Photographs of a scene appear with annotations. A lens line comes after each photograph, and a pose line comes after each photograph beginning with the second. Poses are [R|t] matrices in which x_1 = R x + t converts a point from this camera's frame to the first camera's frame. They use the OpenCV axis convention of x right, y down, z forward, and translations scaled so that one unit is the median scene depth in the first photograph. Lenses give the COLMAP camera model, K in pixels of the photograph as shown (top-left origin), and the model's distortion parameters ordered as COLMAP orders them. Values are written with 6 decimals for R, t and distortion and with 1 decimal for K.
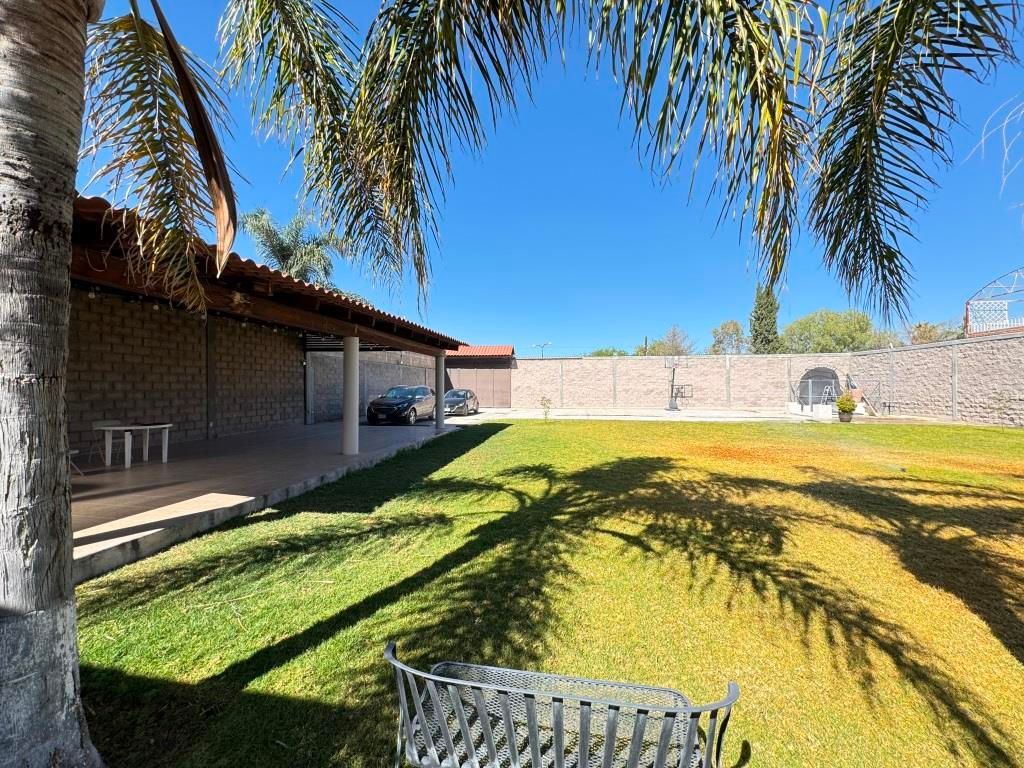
lens RADIAL K [[407.9, 0, 513.4], [0, 407.9, 385.5], [0, 0, 1]] dist [-0.002238, 0.000167]
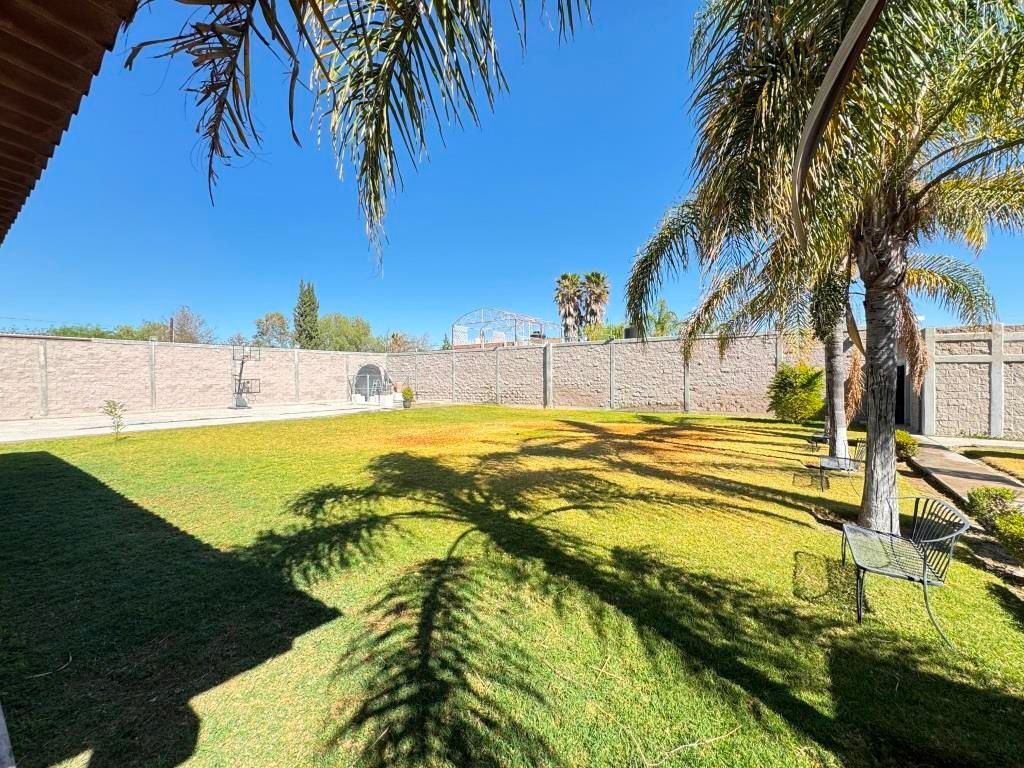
lens RADIAL K [[407.9, 0, 510.3], [0, 407.9, 381.0], [0, 0, 1]] dist [-0.002238, 0.000167]
pose [[0.431978, -0.008481, 0.901844, -0.194153], [0.001981, 0.999962, 0.008455, -0.005941], [-0.901882, -0.001865, 0.431978, 0.132515]]
